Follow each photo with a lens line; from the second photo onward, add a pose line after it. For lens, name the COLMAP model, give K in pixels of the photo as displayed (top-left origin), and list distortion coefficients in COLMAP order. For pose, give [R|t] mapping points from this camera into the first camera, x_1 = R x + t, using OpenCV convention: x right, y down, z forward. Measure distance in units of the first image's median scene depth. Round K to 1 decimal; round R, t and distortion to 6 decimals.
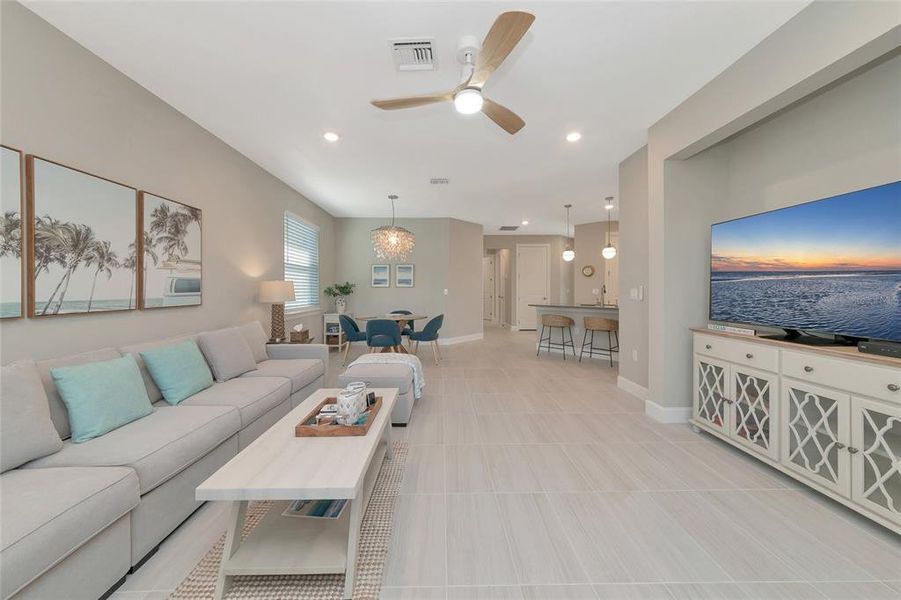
lens RADIAL K [[318.3, 0, 448.4], [0, 318.3, 288.9], [0, 0, 1]] dist [-0.002300, -0.000161]
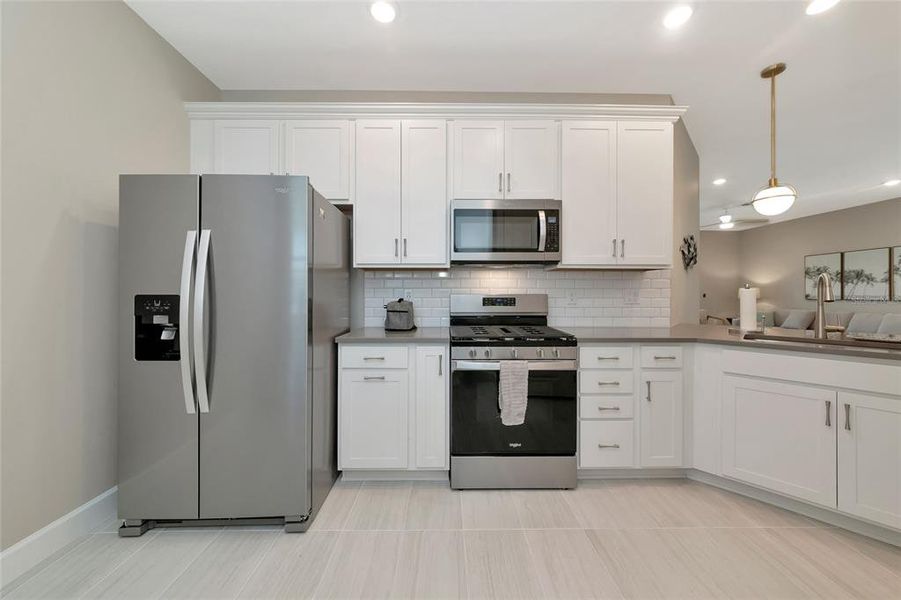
lens RADIAL K [[309.8, 0, 466.8], [0, 309.8, 291.2], [0, 0, 1]] dist [0.010658, 0.000082]
pose [[-0.999915, 0.005633, -0.011755, 1.923839], [0.005675, 0.999978, -0.003565, -0.009575], [0.011735, -0.003631, -0.999925, 3.006183]]
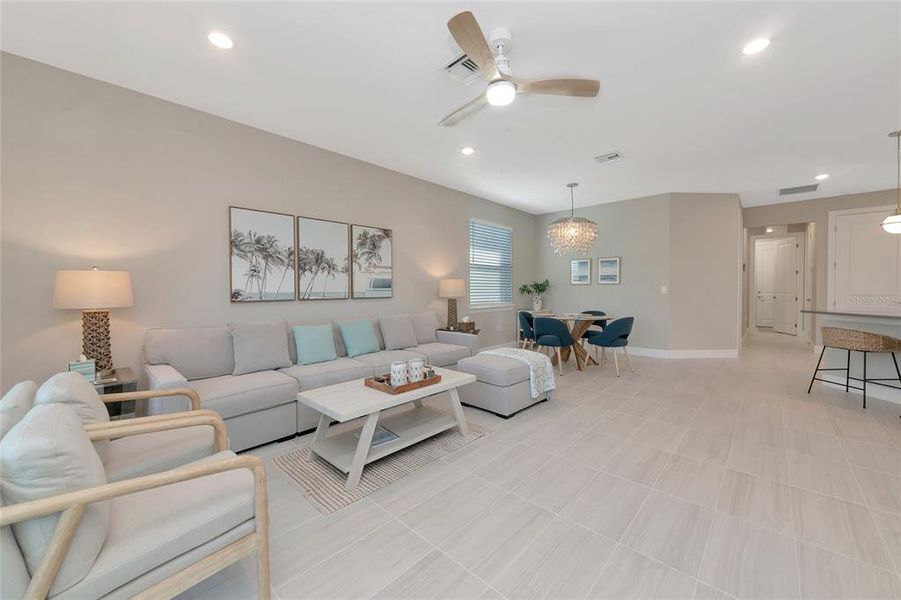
lens RADIAL K [[344.3, 0, 451.3], [0, 344.3, 294.8], [0, 0, 1]] dist [-0.000702, -0.000158]
pose [[0.719033, 0.012497, -0.694864, 0.570626], [0.001508, 0.999808, 0.019542, 0.011843], [0.694975, -0.015099, 0.718876, 0.094435]]
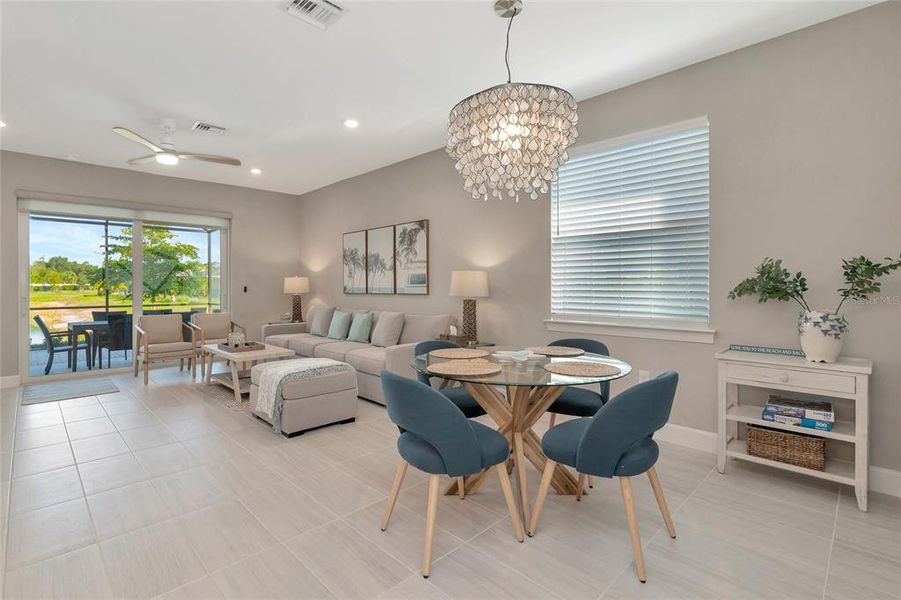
lens RADIAL K [[429.8, 0, 450.8], [0, 429.8, 285.0], [0, 0, 1]] dist [-0.001582, -0.000259]
pose [[-0.723873, 0.004548, -0.689919, 0.401460], [0.006181, 0.999981, 0.000106, 0.016686], [0.689906, -0.004188, -0.723887, 2.745324]]
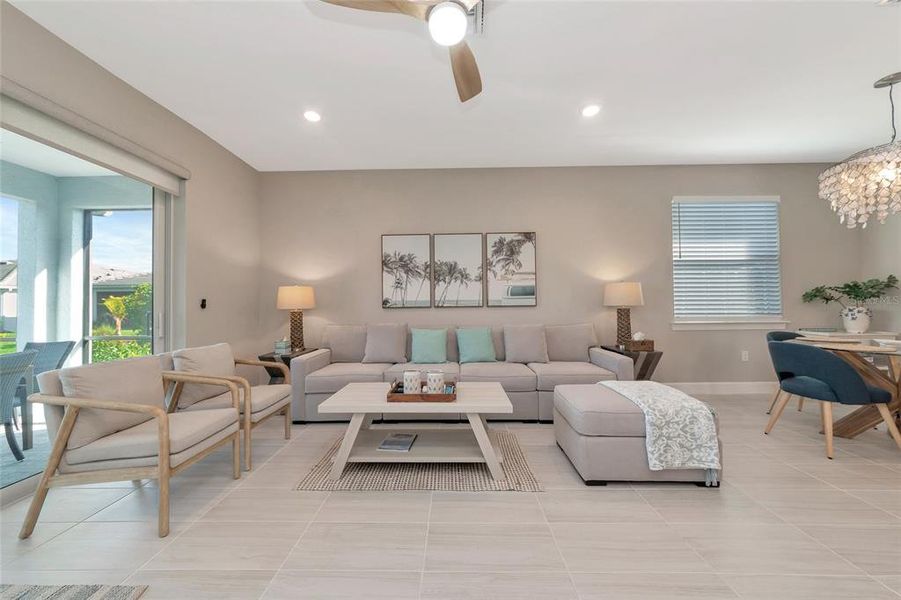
lens RADIAL K [[323.8, 0, 448.9], [0, 323.8, 298.3], [0, 0, 1]] dist [0.001792, -0.000086]
pose [[-0.036754, -0.016401, -0.999190, 0.653998], [0.010870, 0.999800, -0.016811, 0.046343], [0.999265, -0.011479, -0.036568, 0.825723]]
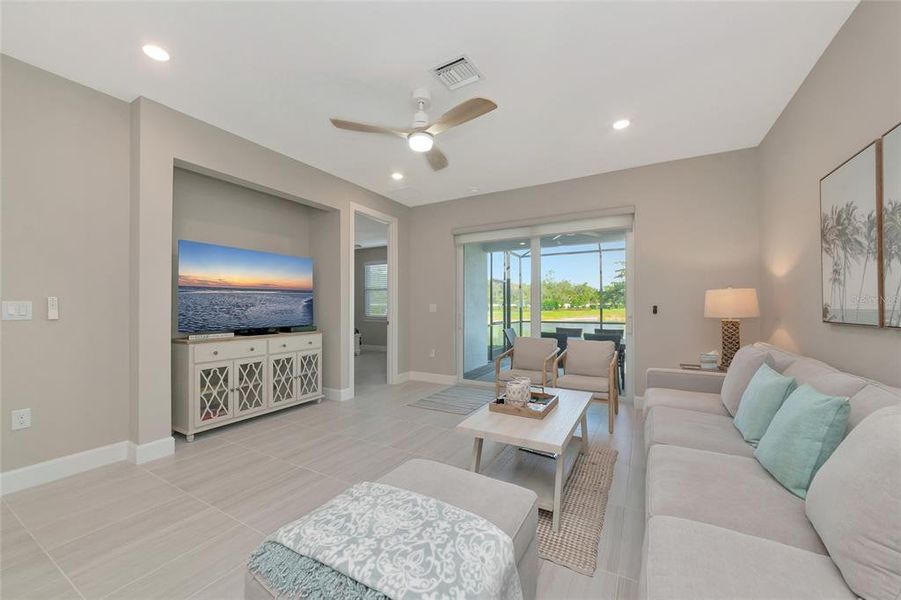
lens RADIAL K [[347.7, 0, 448.3], [0, 347.7, 301.7], [0, 0, 1]] dist [-0.001545, -0.000049]
pose [[-0.857941, 0.010793, 0.513636, -0.550686], [0.004085, 0.999891, -0.014188, 0.019905], [-0.513733, -0.010074, -0.857891, 1.659656]]
